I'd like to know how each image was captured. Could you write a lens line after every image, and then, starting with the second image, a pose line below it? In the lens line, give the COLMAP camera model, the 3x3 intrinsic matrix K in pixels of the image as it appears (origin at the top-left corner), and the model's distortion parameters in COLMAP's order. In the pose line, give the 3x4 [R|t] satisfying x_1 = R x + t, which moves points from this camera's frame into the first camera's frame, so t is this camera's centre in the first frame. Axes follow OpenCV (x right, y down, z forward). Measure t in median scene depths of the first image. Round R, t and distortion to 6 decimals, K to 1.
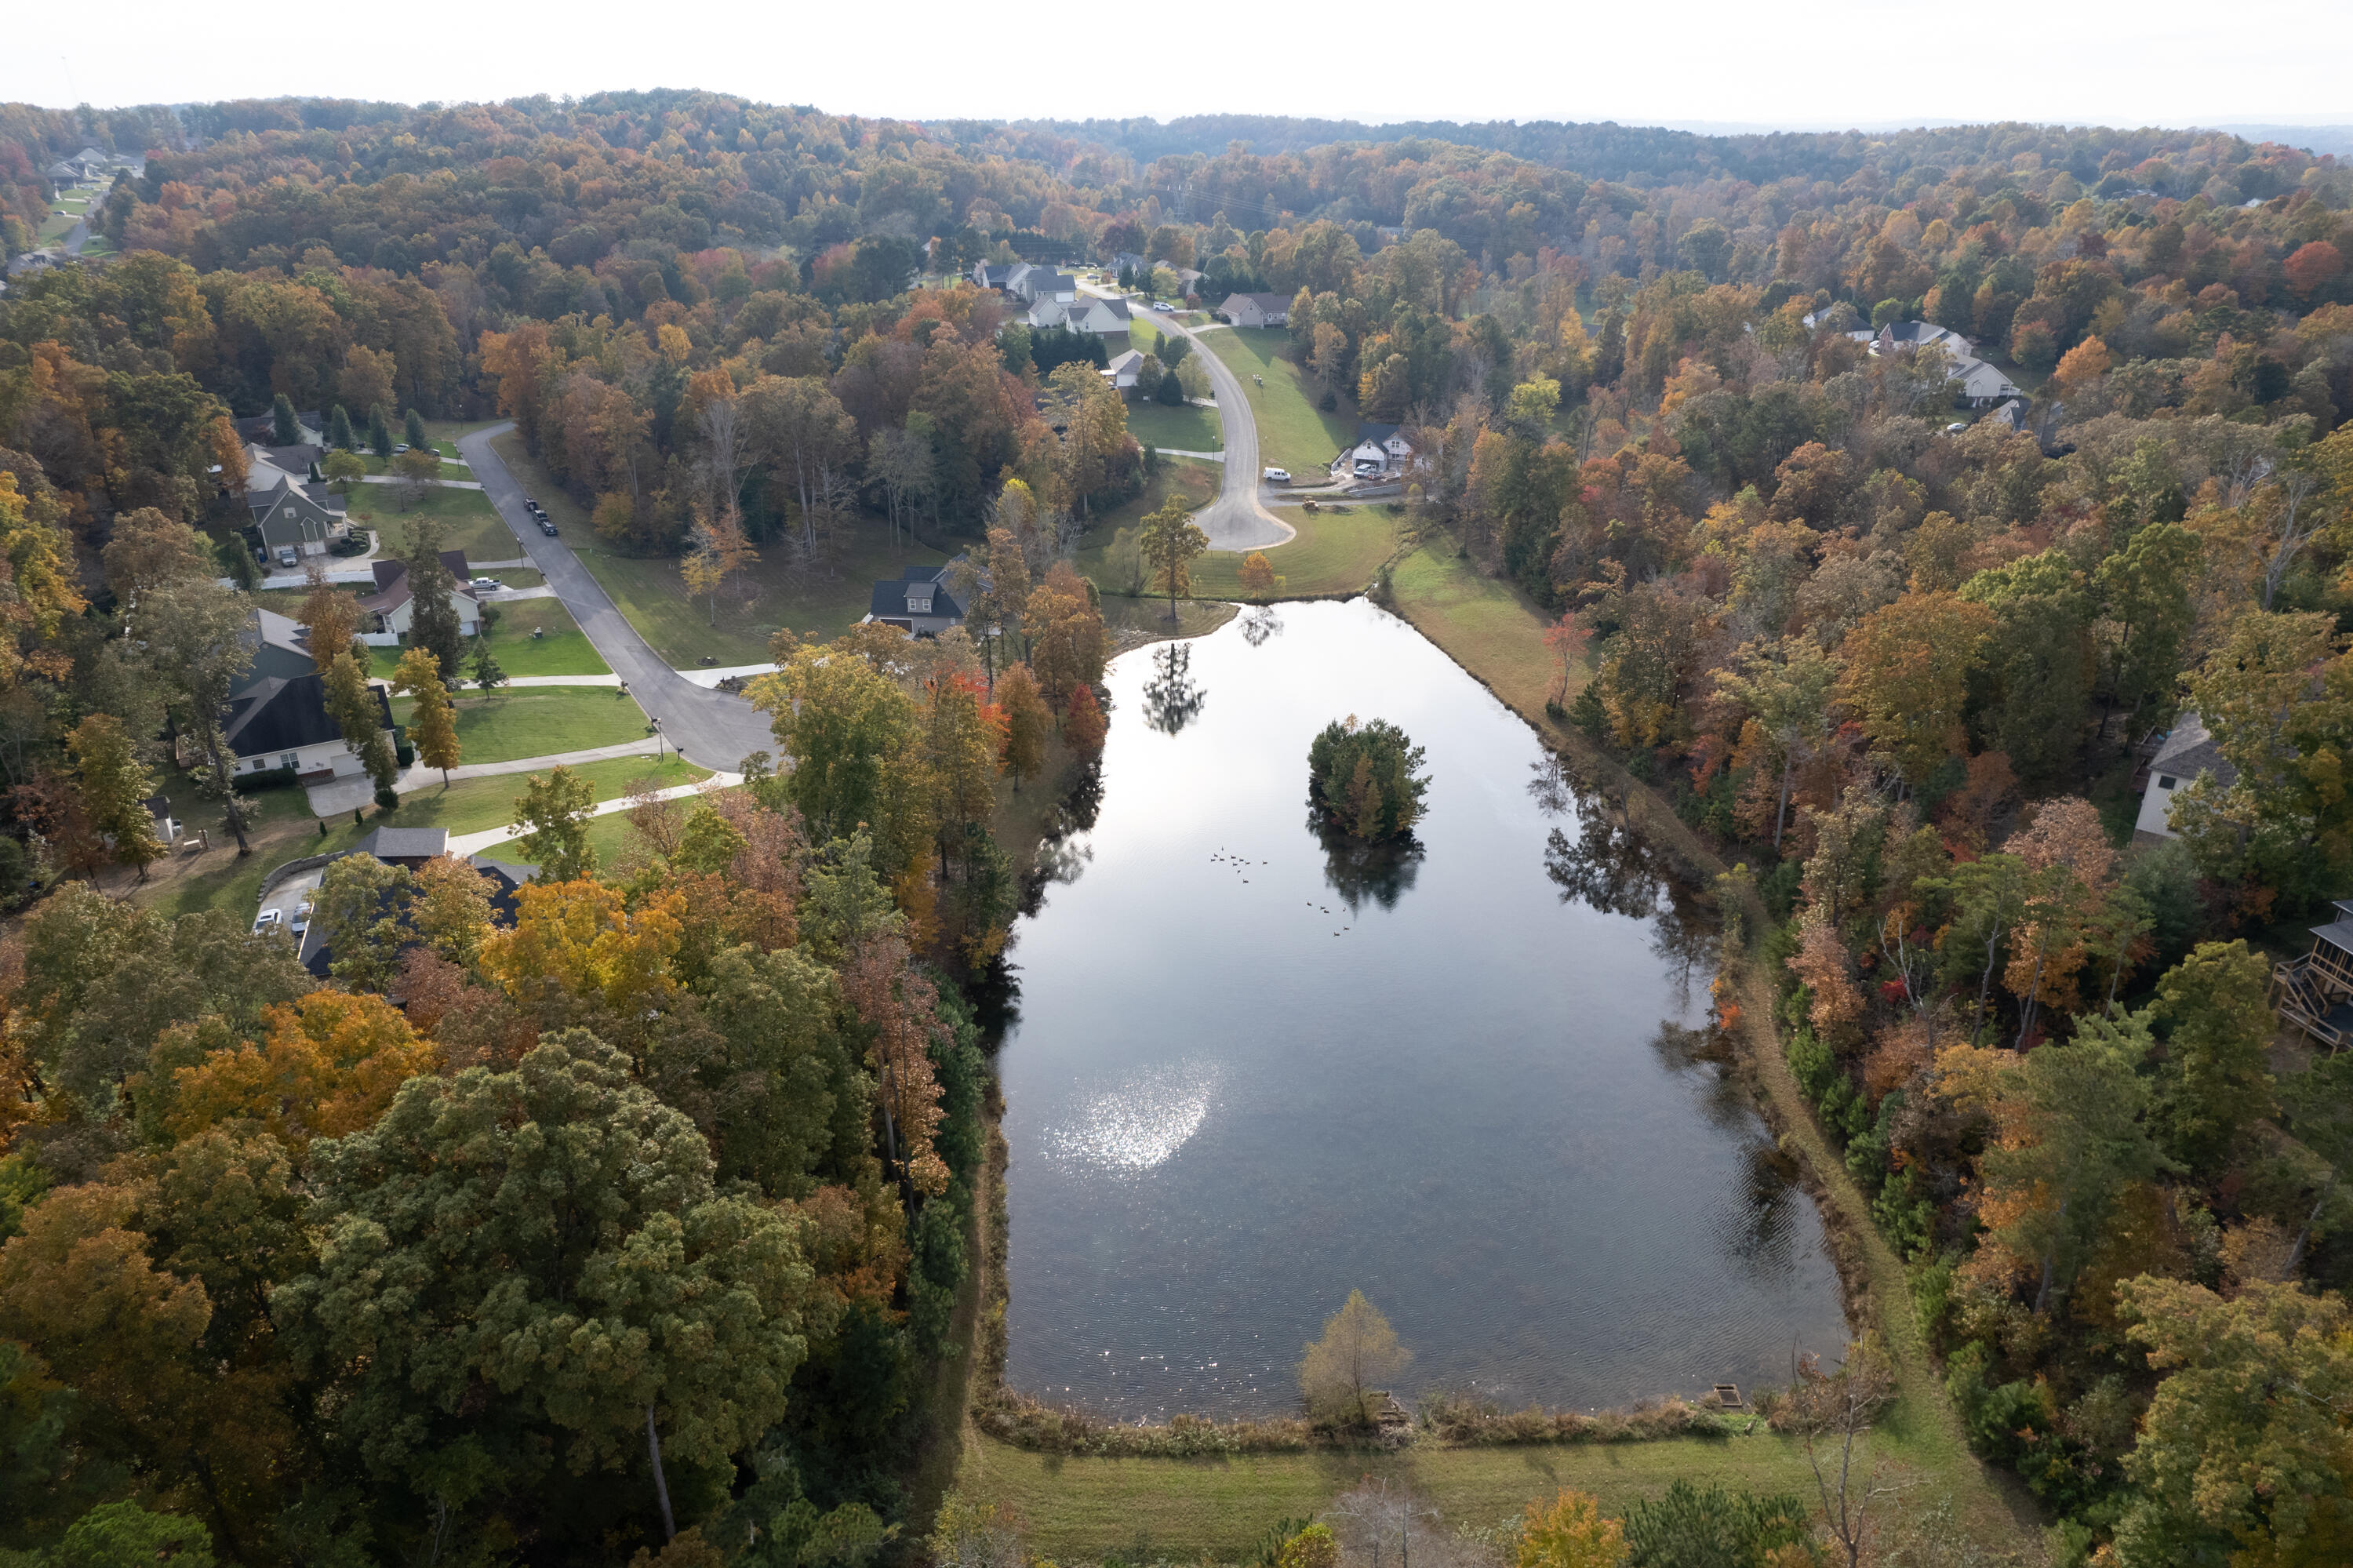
lens RADIAL K [[1510.3, 0, 1180.4], [0, 1510.3, 770.4], [0, 0, 1]] dist [-0.086005, 0.081326]
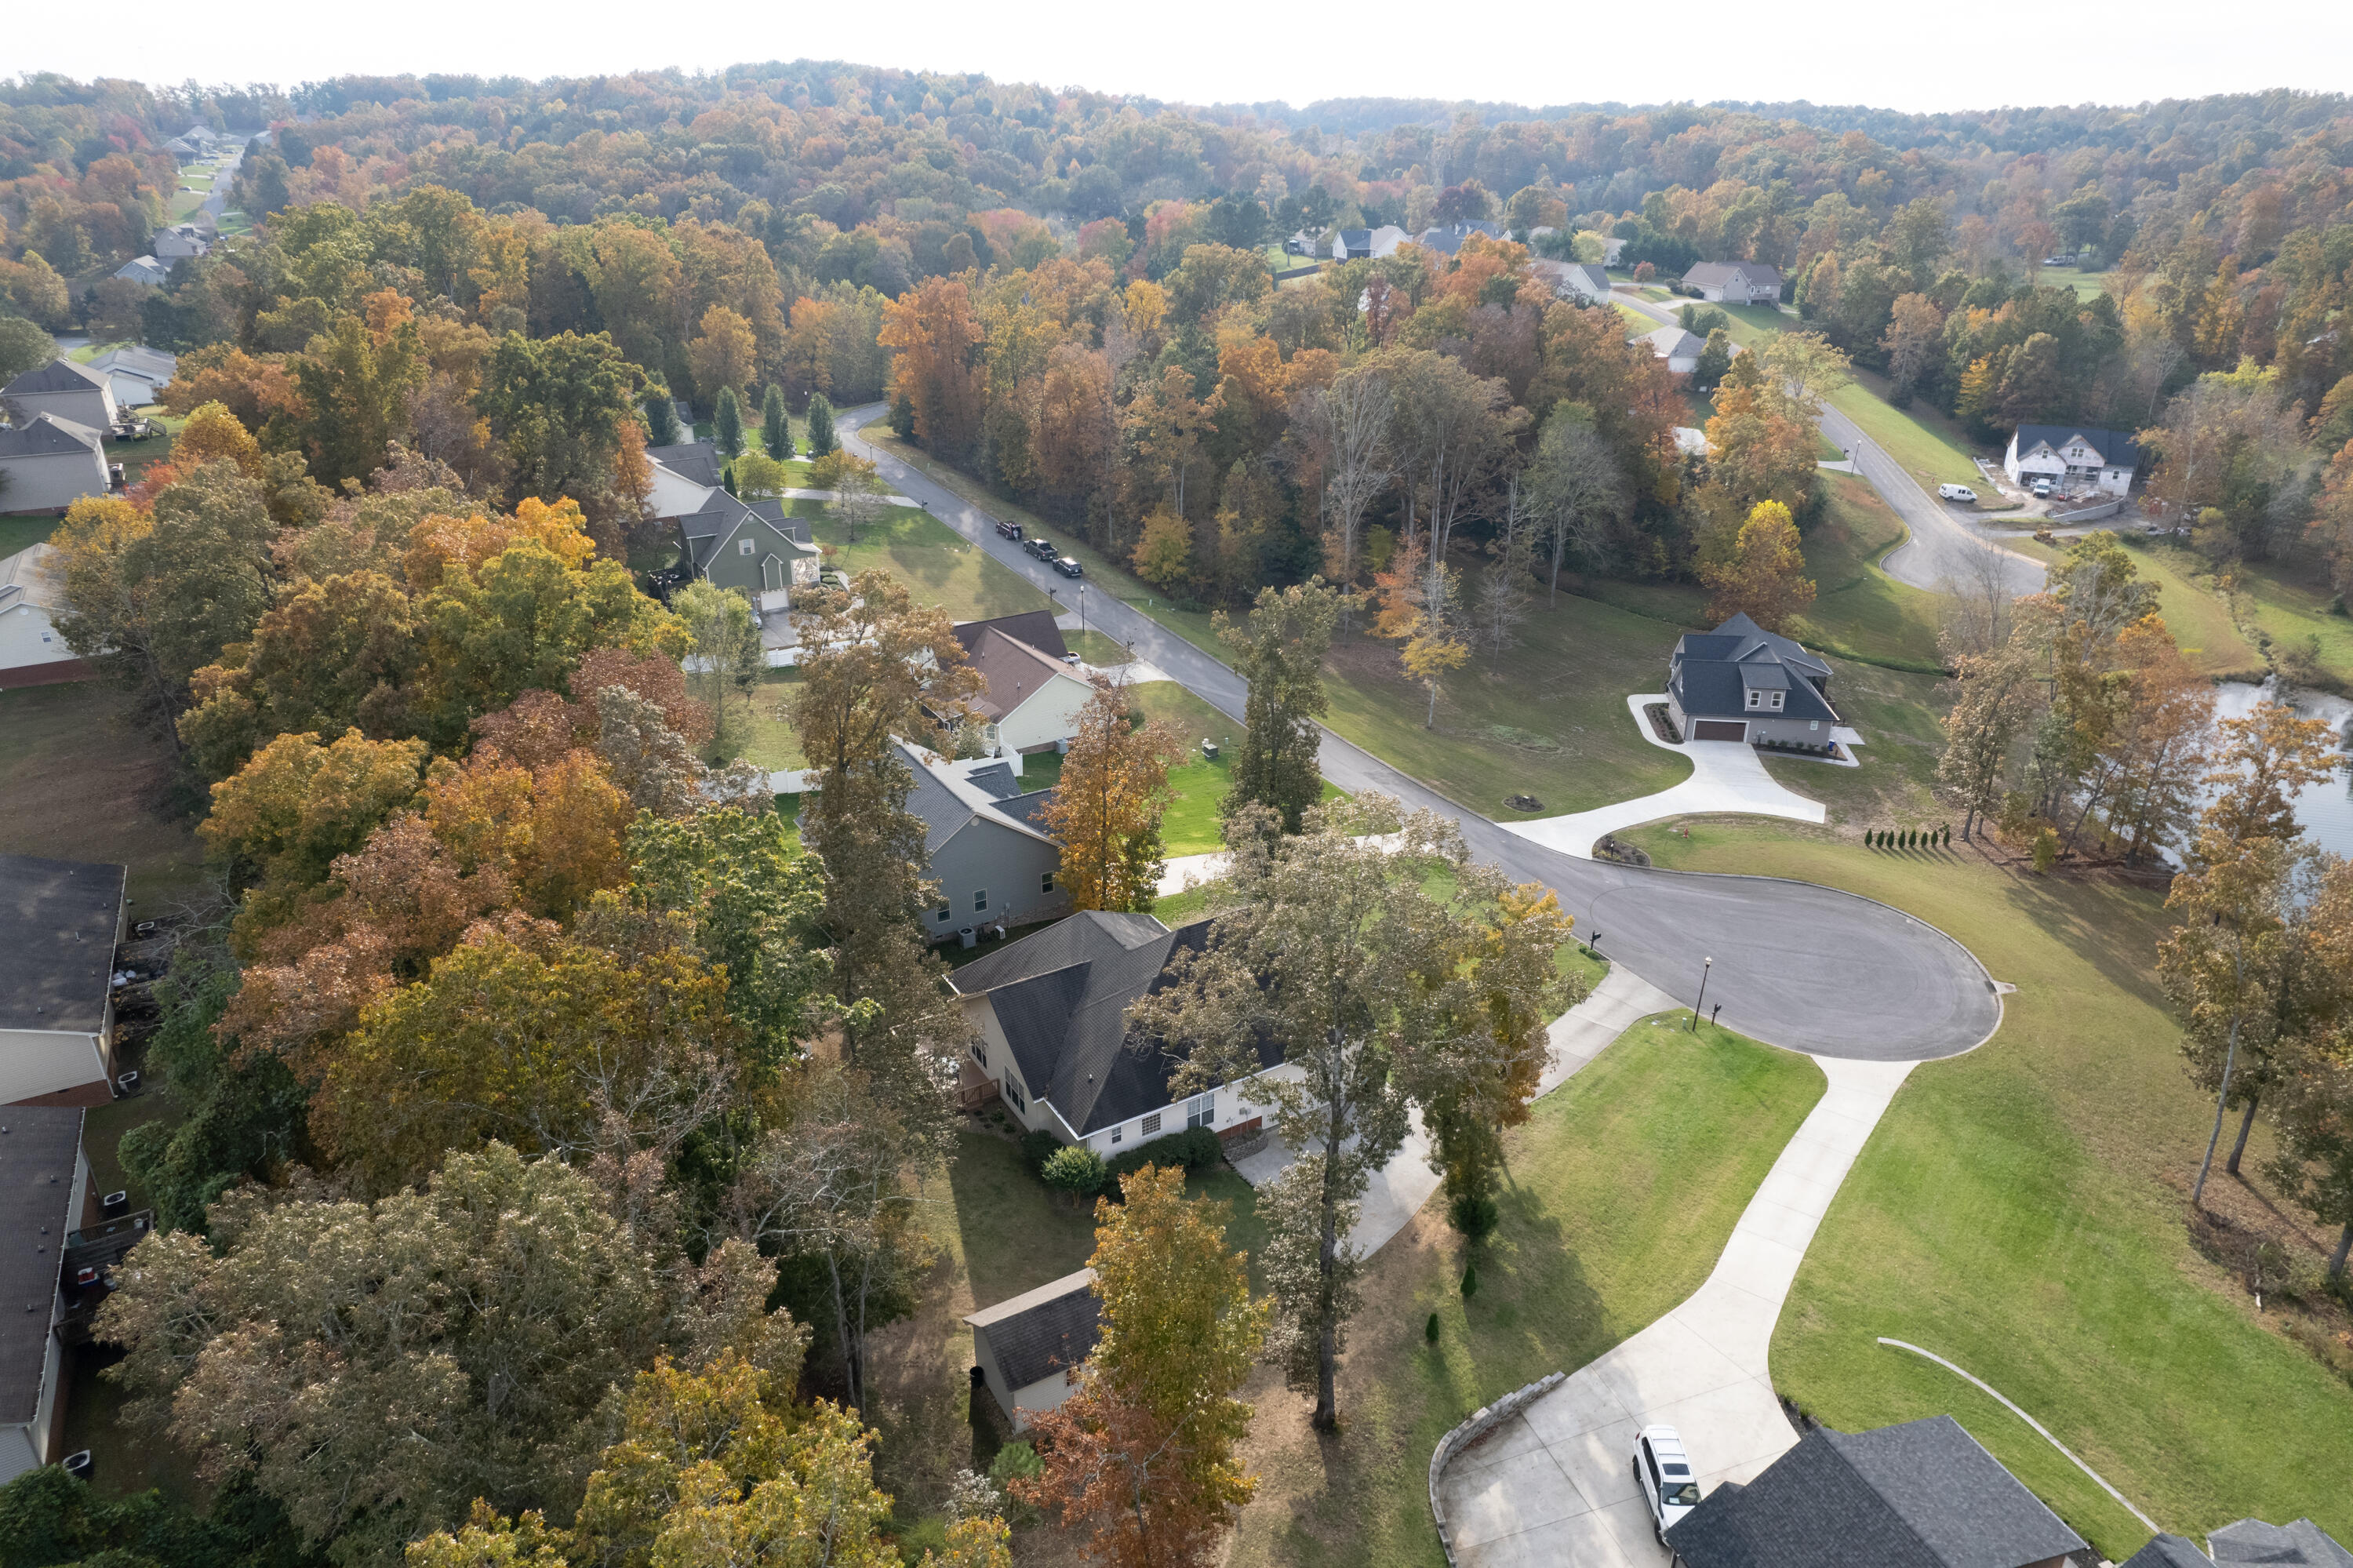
lens RADIAL K [[1505.5, 0, 1178.6], [0, 1505.5, 776.3], [0, 0, 1]] dist [-0.090361, 0.084492]
pose [[0.999827, 0.003629, -0.018234, -0.291542], [-0.003580, 0.999990, 0.002744, -0.055580], [0.018244, -0.002679, 0.999830, 0.255022]]
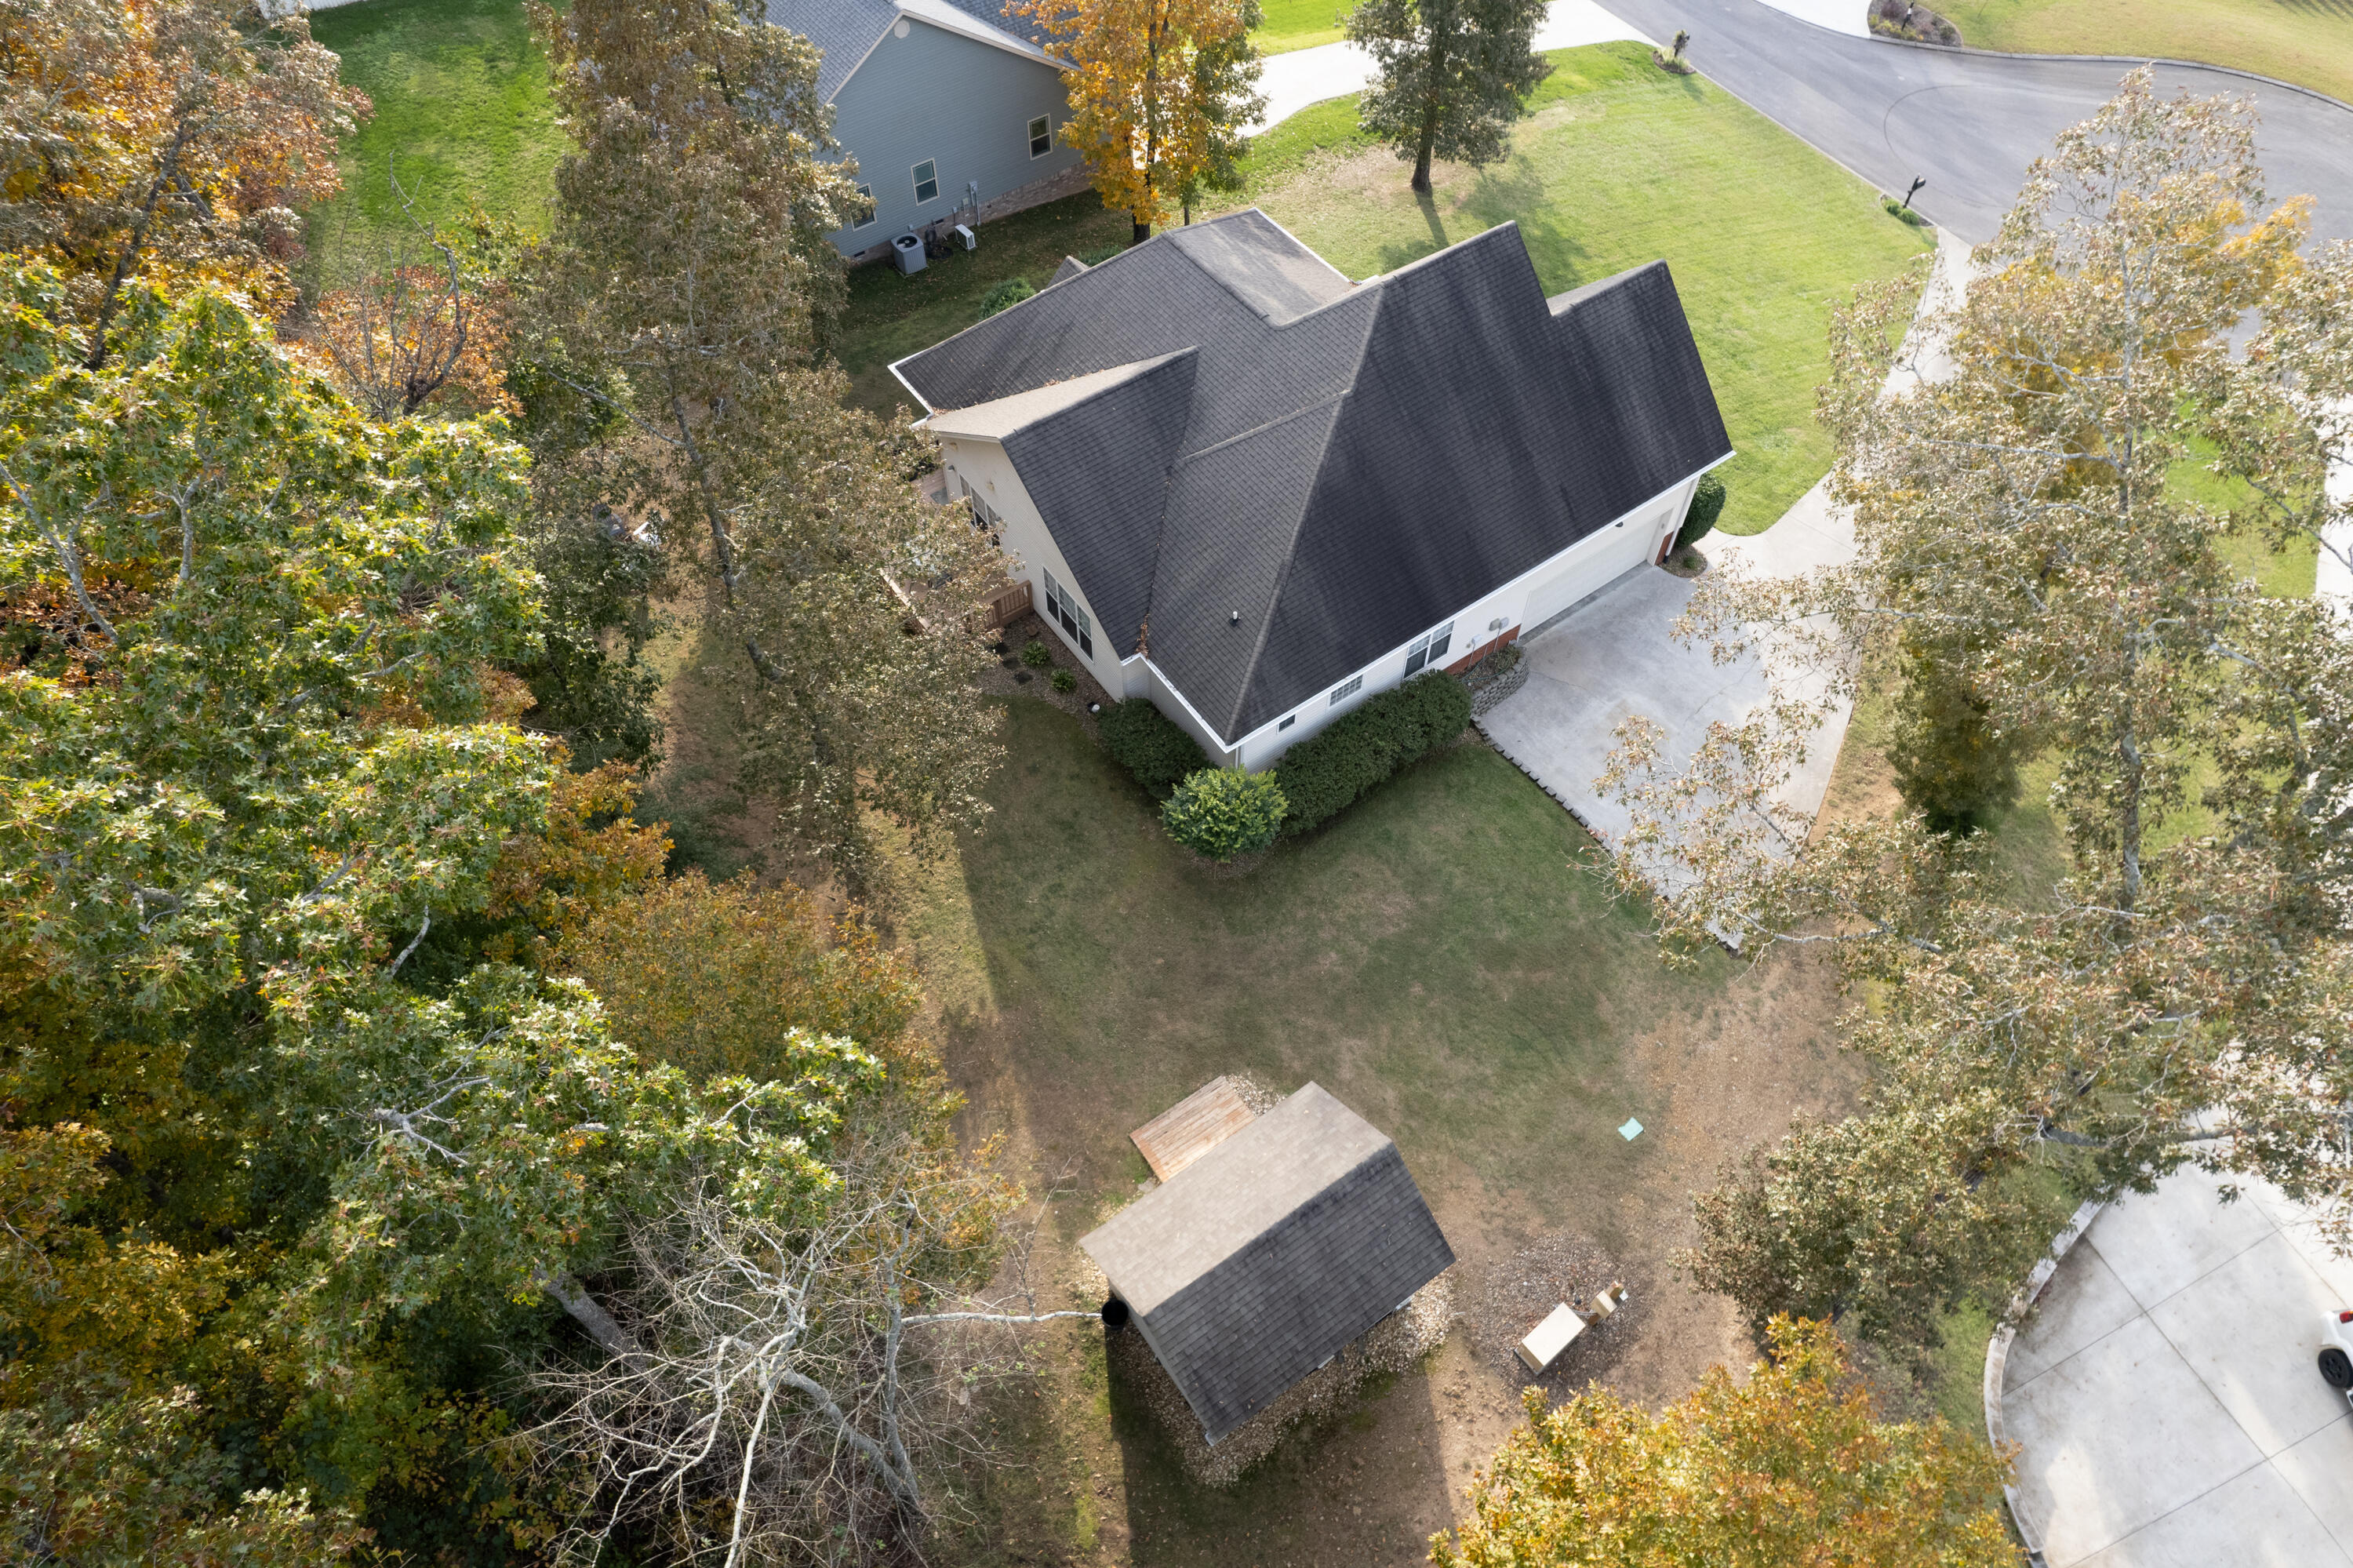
lens RADIAL K [[1505.5, 0, 1178.6], [0, 1505.5, 776.3], [0, 0, 1]] dist [-0.090361, 0.084492]
pose [[0.998097, -0.051660, 0.033672, -0.317133], [0.026549, 0.852847, 0.521486, -0.058279], [-0.055657, -0.519599, 0.852595, 0.376977]]
